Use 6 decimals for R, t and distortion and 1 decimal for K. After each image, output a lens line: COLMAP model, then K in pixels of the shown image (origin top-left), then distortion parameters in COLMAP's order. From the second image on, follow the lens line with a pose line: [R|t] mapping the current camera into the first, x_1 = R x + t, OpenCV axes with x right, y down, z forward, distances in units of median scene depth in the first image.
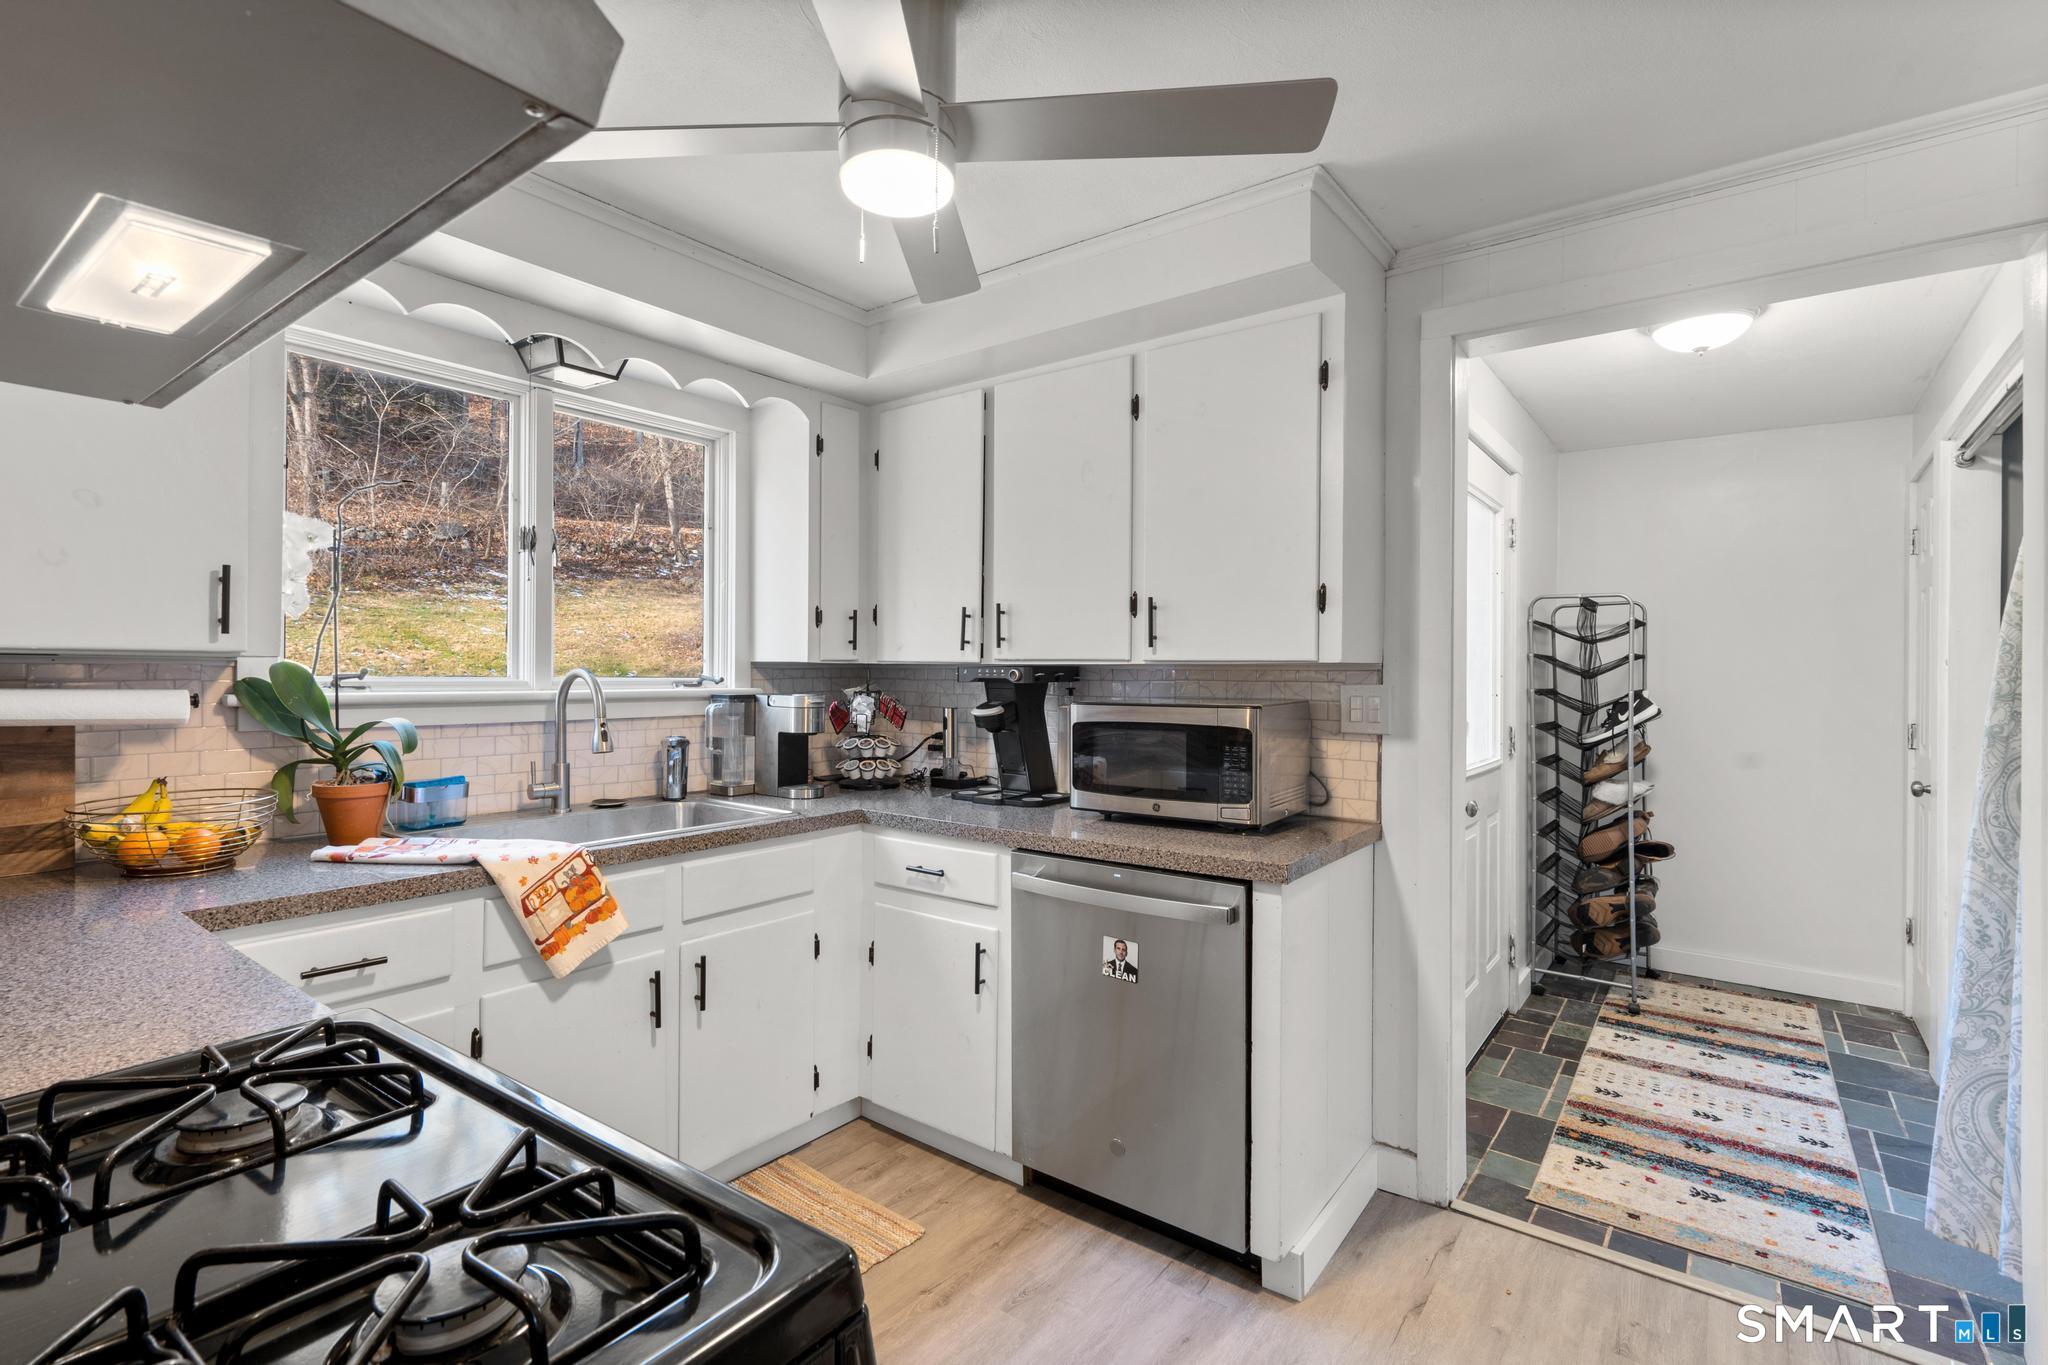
lens RADIAL K [[953.6, 0, 1011.8], [0, 953.6, 672.6], [0, 0, 1]] dist [-0.003264, 0.004630]
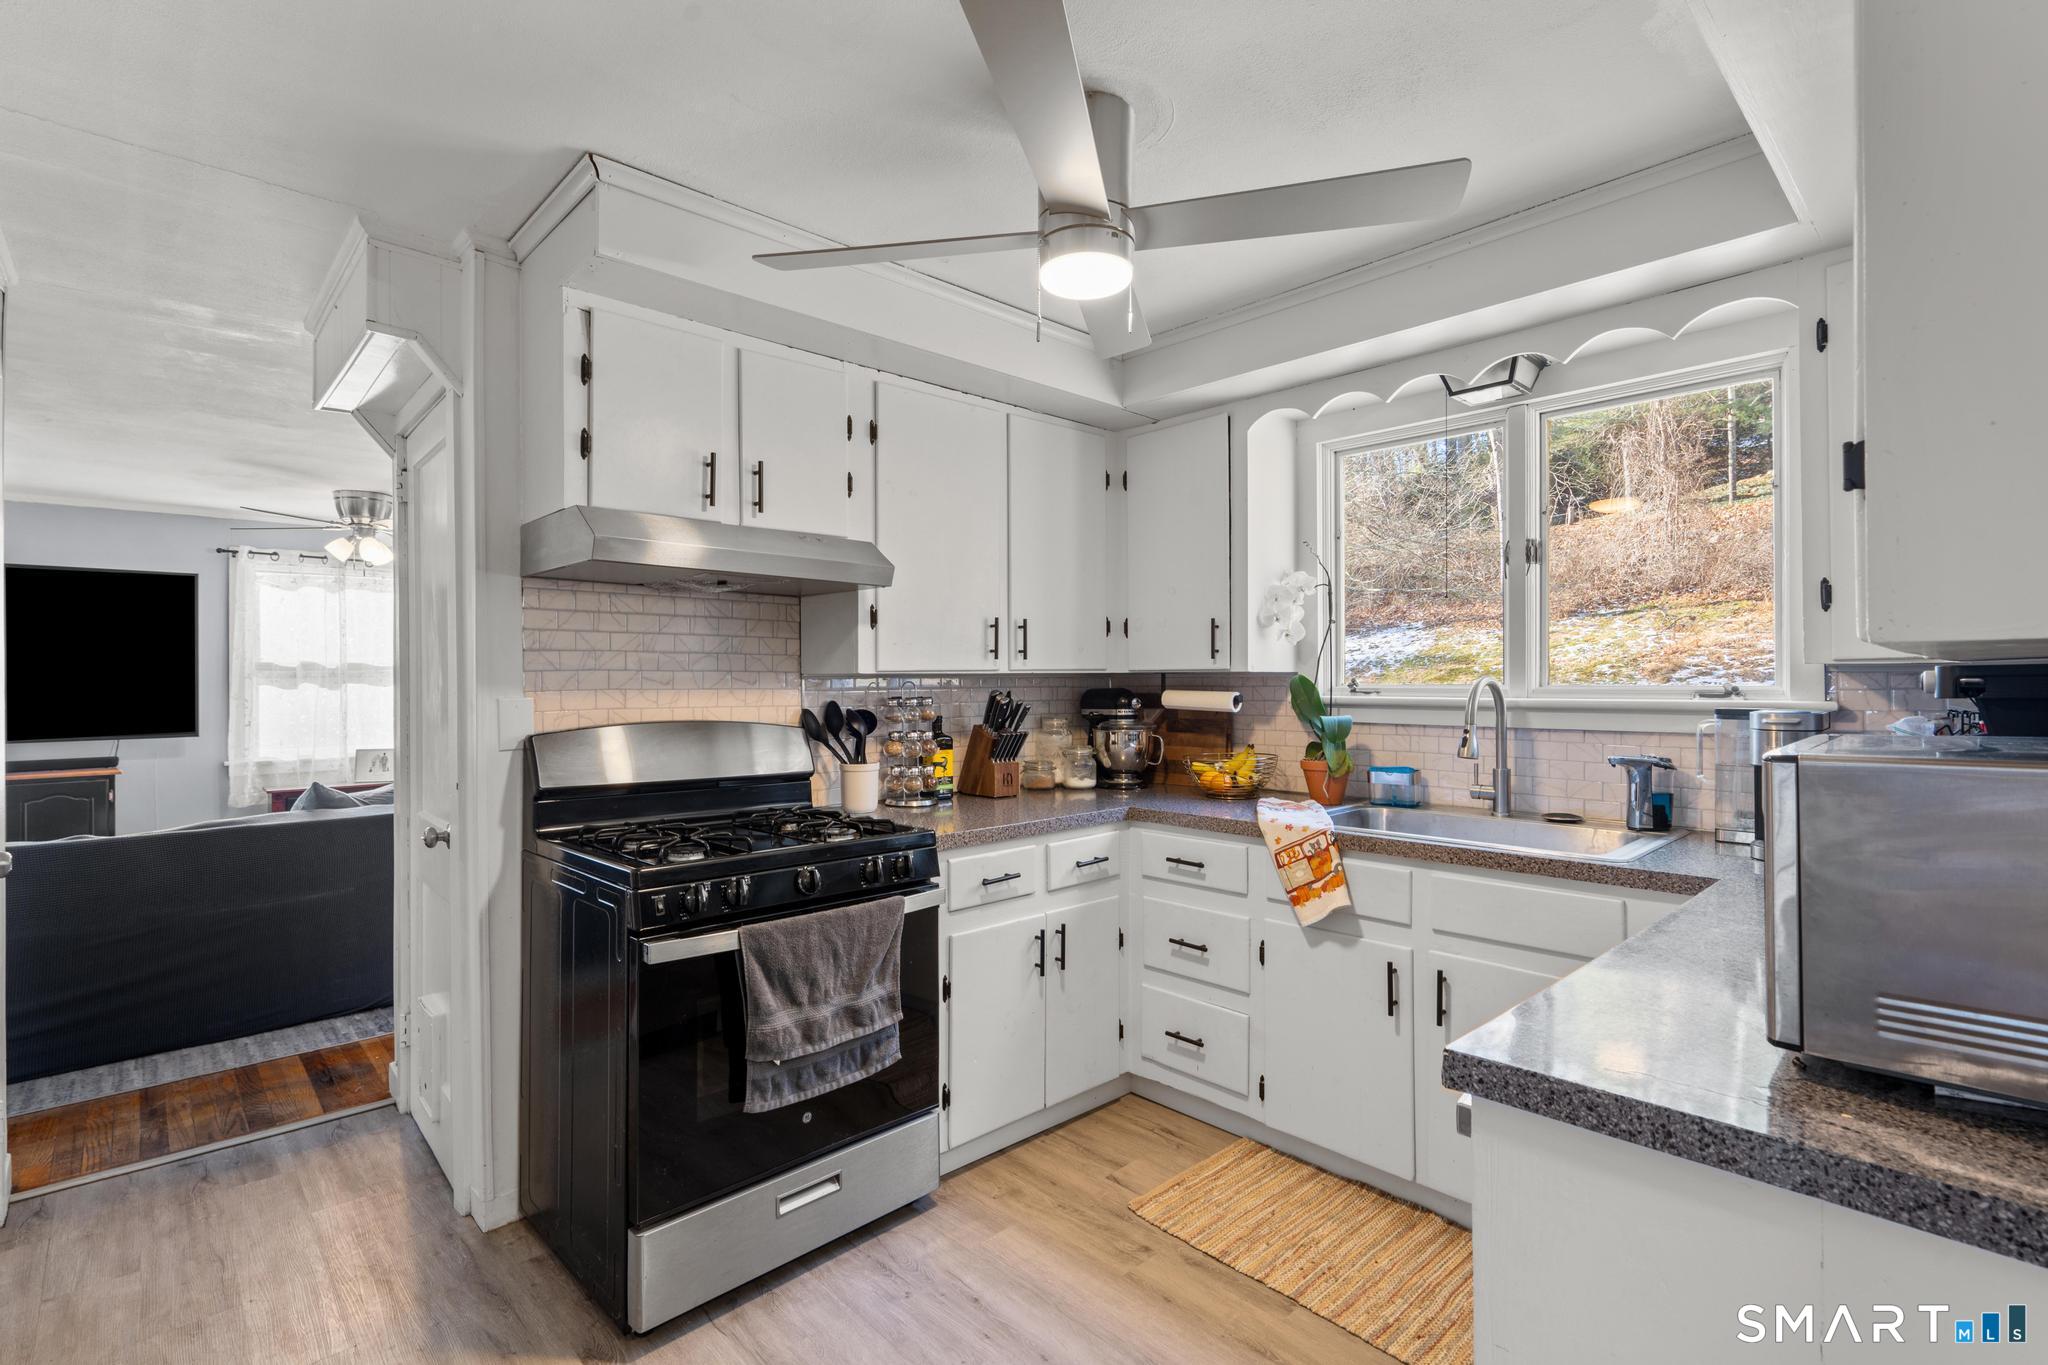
lens RADIAL K [[953.6, 0, 1019.7], [0, 953.6, 680.3], [0, 0, 1]] dist [-0.003264, 0.004630]
pose [[-0.157393, -0.004720, -0.987525, 0.684640], [0.001806, 0.999986, -0.005067, 0.004332], [0.987534, -0.002581, -0.157383, 0.704010]]
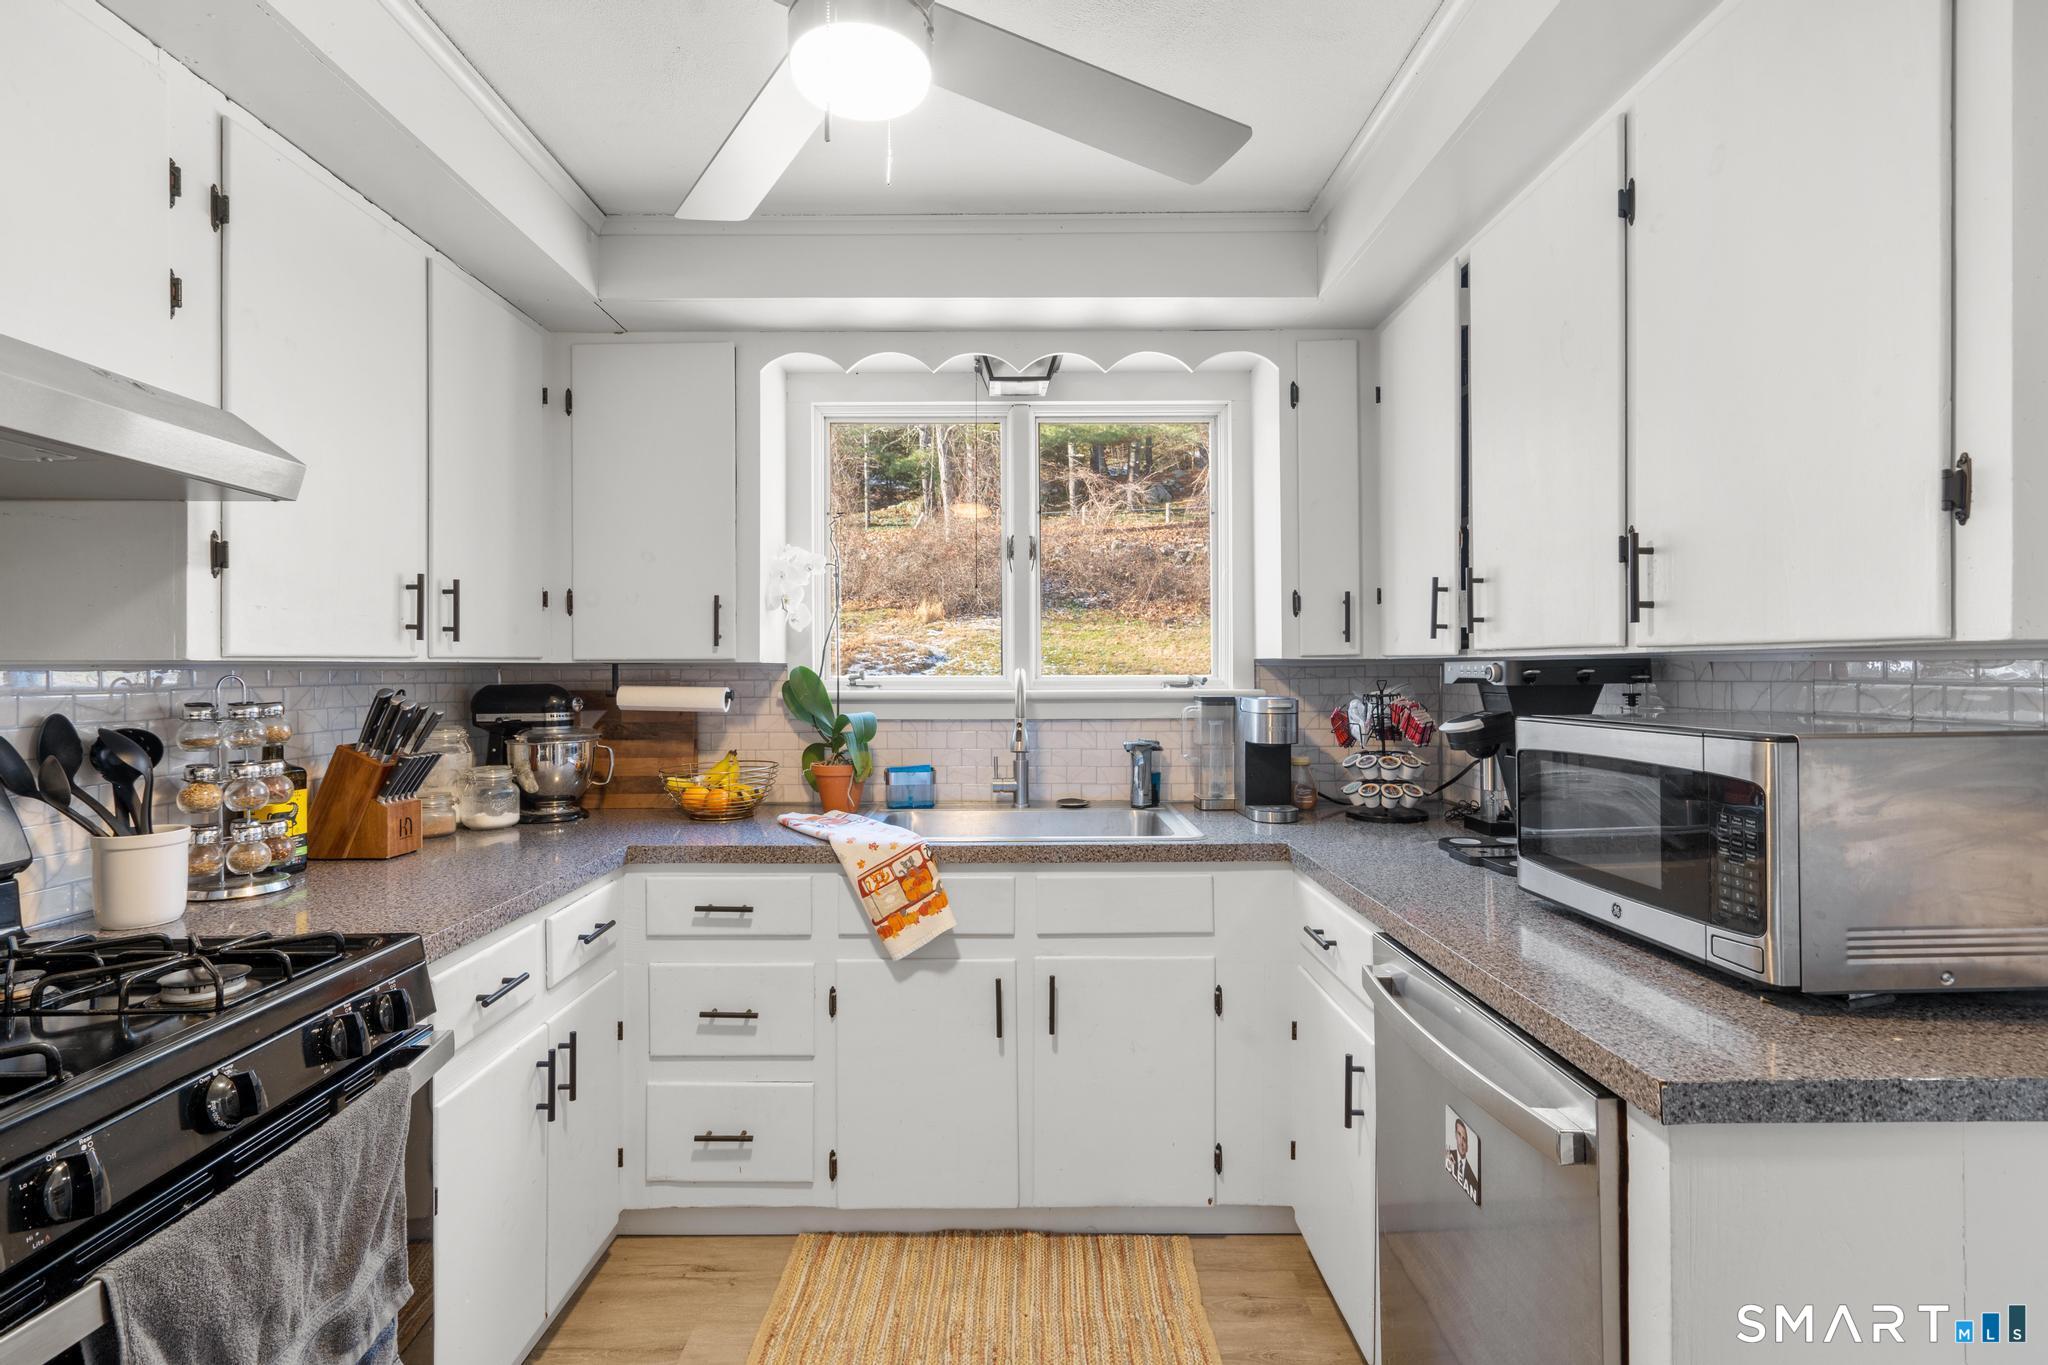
lens RADIAL K [[953.6, 0, 1012.4], [0, 953.6, 669.6], [0, 0, 1]] dist [-0.003264, 0.004630]
pose [[0.610617, -0.008189, -0.791884, 0.380220], [0.006086, 0.999966, -0.005648, 0.002392], [0.791903, -0.001370, 0.610646, 0.385483]]
